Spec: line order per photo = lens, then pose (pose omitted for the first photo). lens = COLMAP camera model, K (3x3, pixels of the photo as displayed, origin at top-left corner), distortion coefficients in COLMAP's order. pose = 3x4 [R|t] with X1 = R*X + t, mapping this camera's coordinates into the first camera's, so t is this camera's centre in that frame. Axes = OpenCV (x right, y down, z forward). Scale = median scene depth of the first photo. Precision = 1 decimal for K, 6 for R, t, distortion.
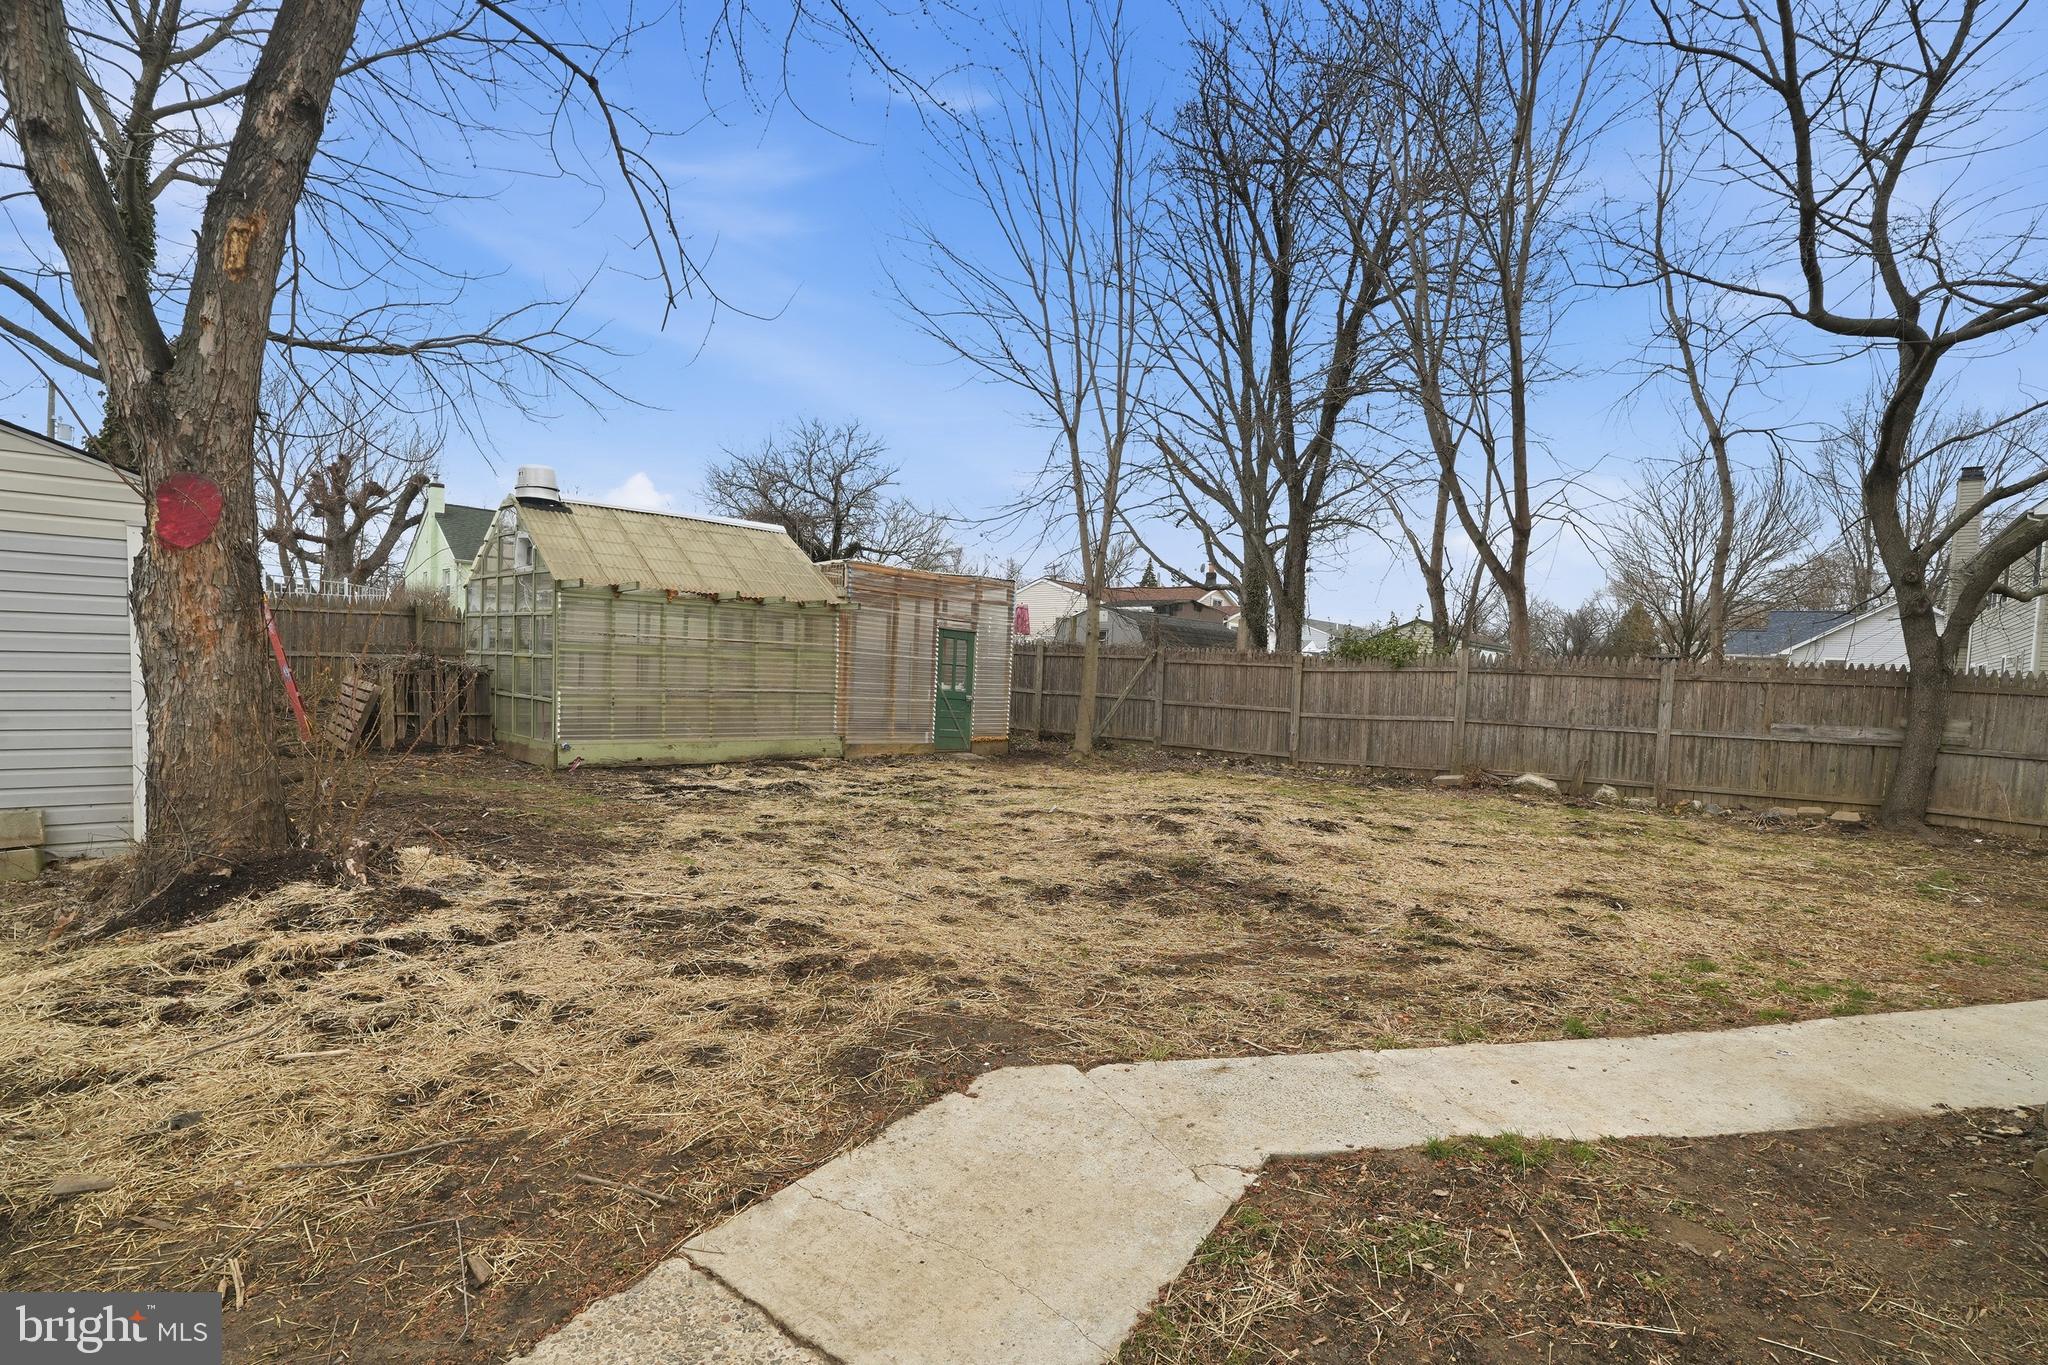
lens RADIAL K [[981.9, 0, 1031.4], [0, 981.9, 748.0], [0, 0, 1]] dist [-0.055987, 0.016846]
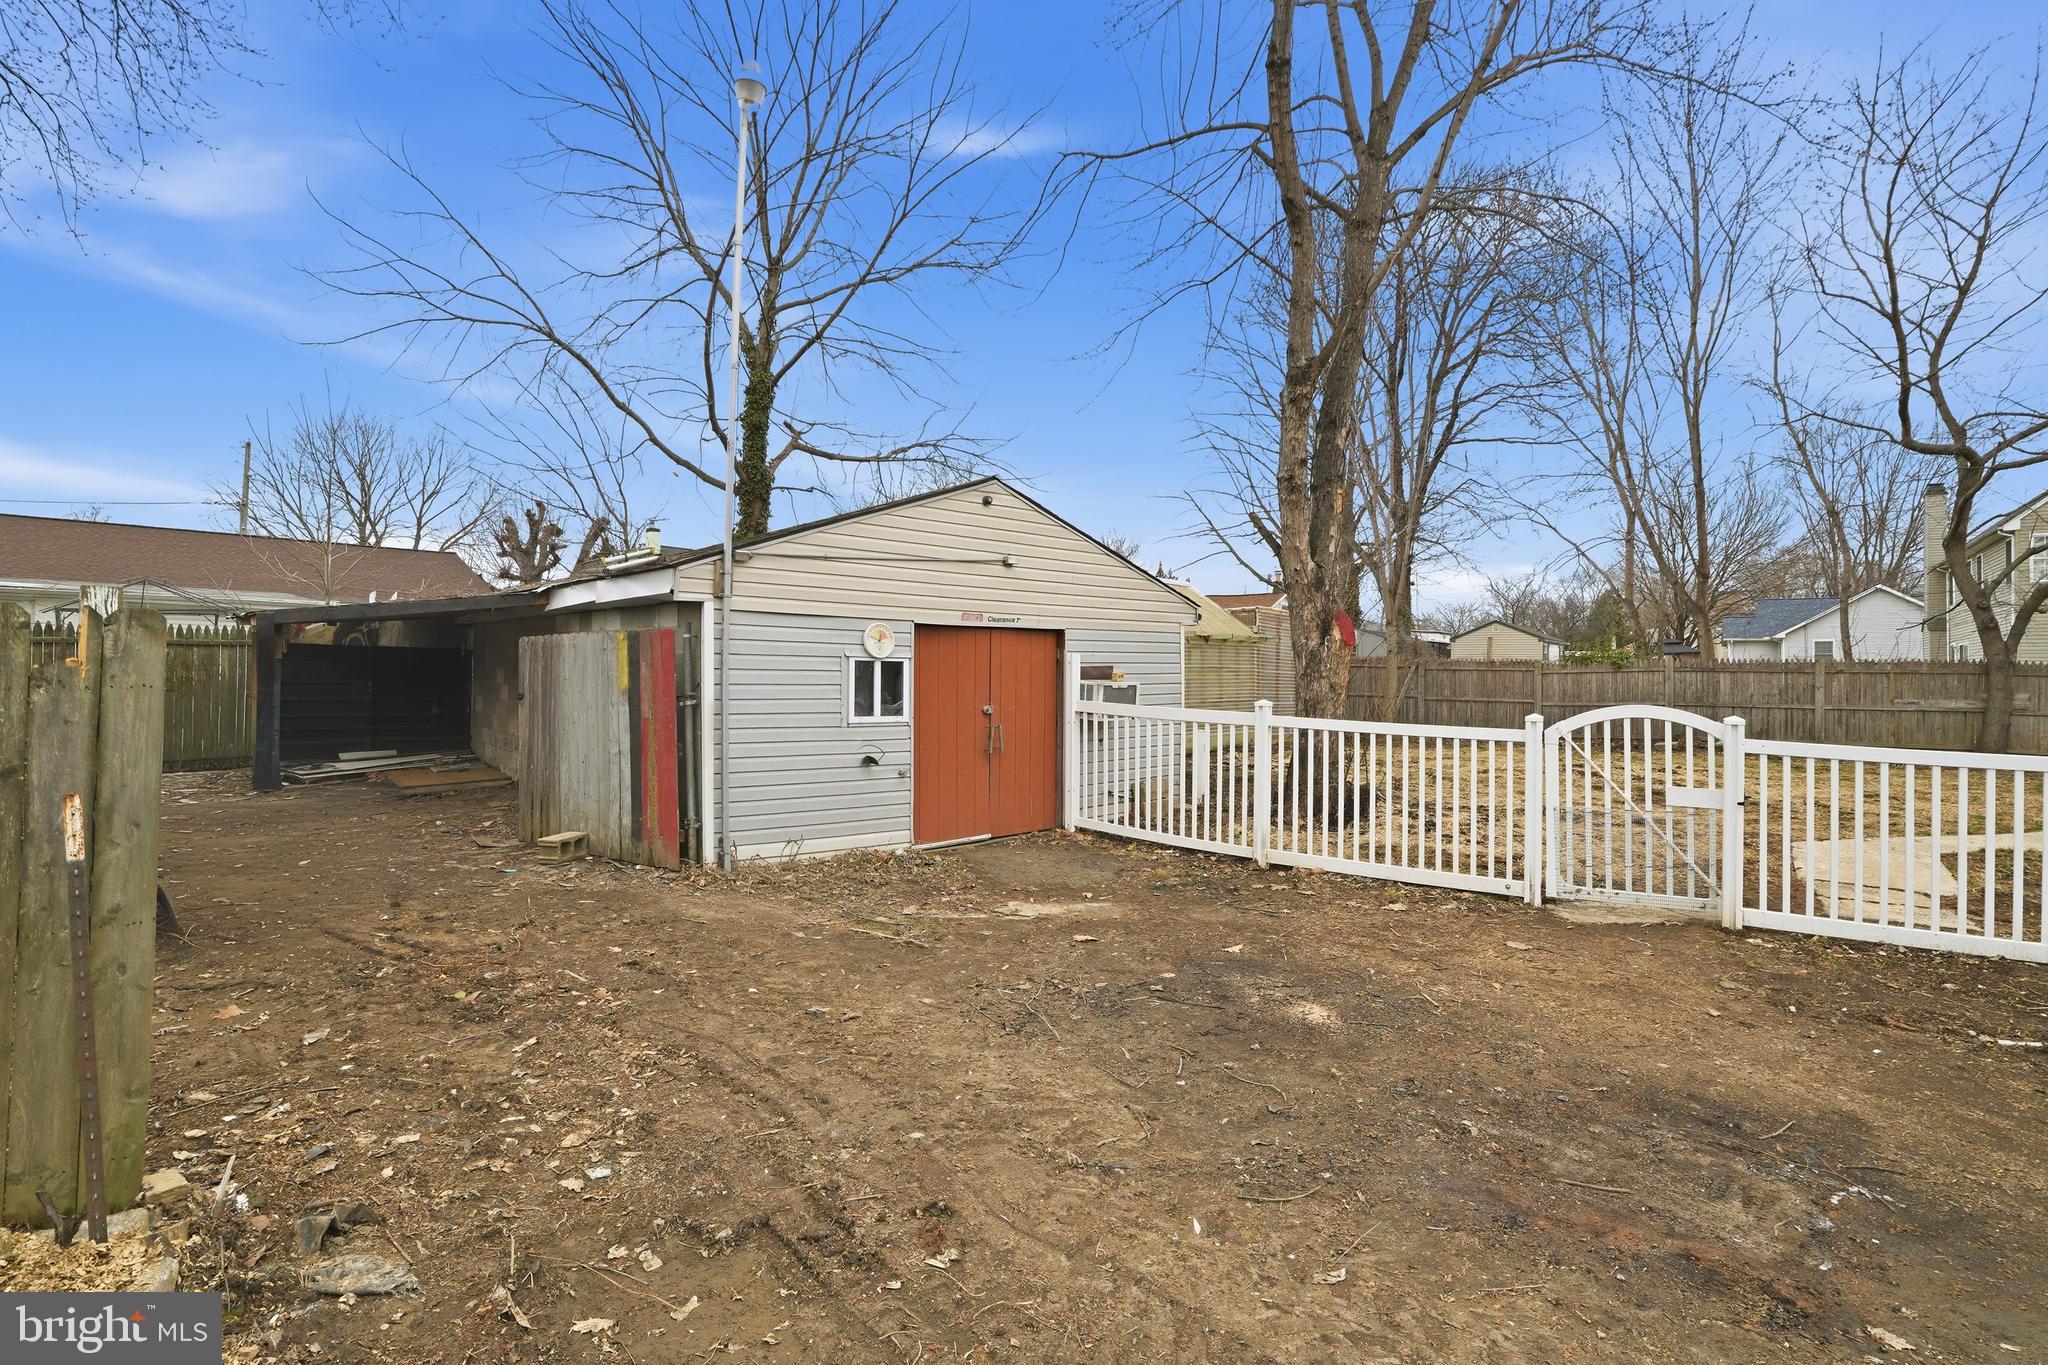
lens RADIAL K [[981.9, 0, 1027.9], [0, 981.9, 664.6], [0, 0, 1]] dist [-0.055987, 0.016846]
pose [[0.998784, -0.029104, 0.039797, -0.685727], [0.032320, 0.996047, -0.082735, -0.000684], [-0.037231, 0.083921, 0.995777, -0.470890]]
